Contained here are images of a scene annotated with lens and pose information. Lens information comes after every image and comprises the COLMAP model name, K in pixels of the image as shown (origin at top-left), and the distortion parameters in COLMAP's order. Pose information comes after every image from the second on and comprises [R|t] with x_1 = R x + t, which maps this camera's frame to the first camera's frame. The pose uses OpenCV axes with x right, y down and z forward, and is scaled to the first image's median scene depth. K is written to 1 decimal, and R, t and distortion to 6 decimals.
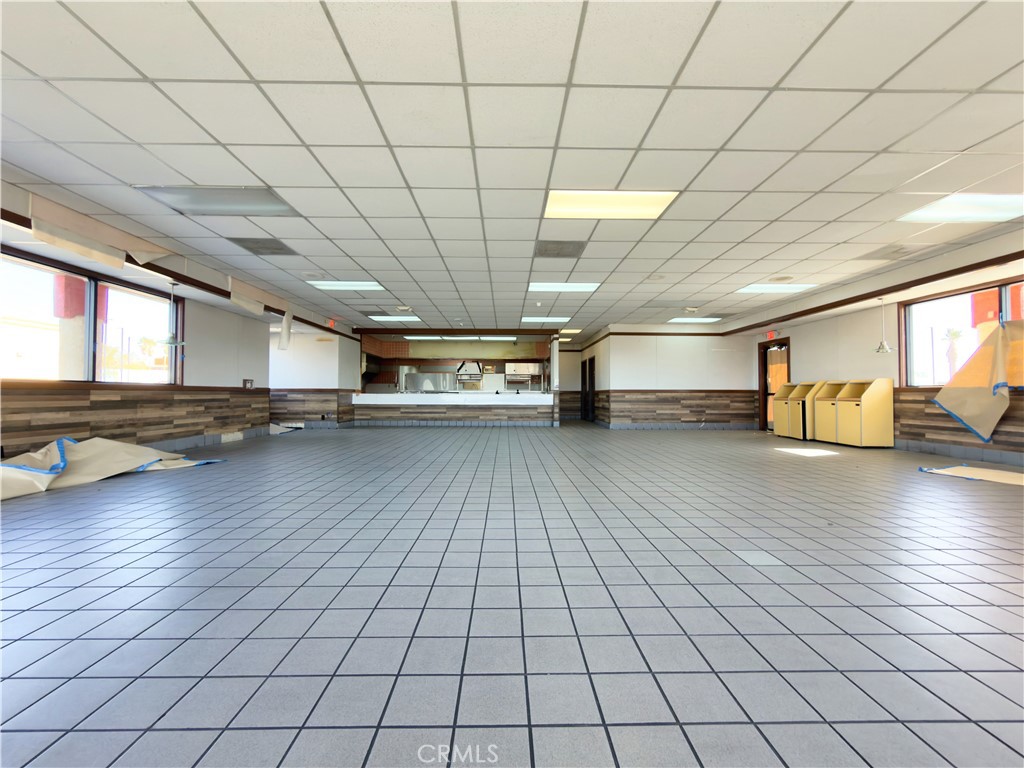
lens RADIAL K [[406.4, 0, 512.0], [0, 406.4, 384.0], [0, 0, 1]] dist [-0.000804, -0.000278]
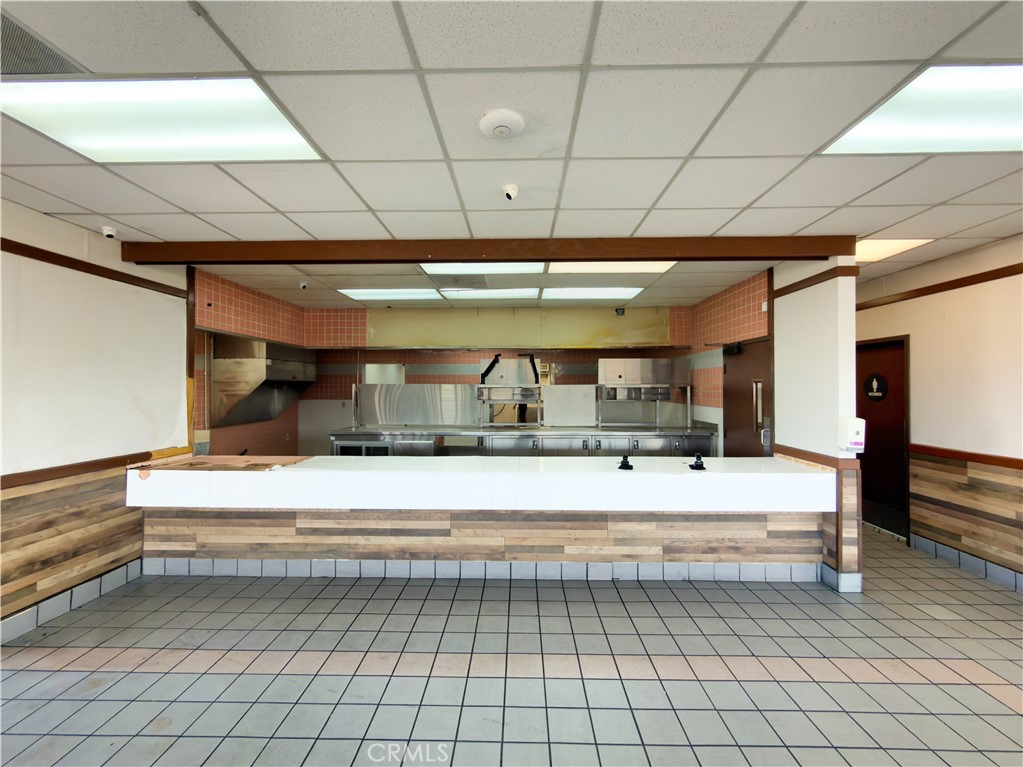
lens RADIAL K [[415.9, 0, 511.5], [0, 415.9, 383.5], [0, 0, 1]] dist [-0.054814, -0.000183]
pose [[0.999530, -0.001715, -0.030611, -0.108955], [0.002145, 0.999899, 0.014022, -0.039752], [0.030583, -0.014081, 0.999433, 0.708129]]
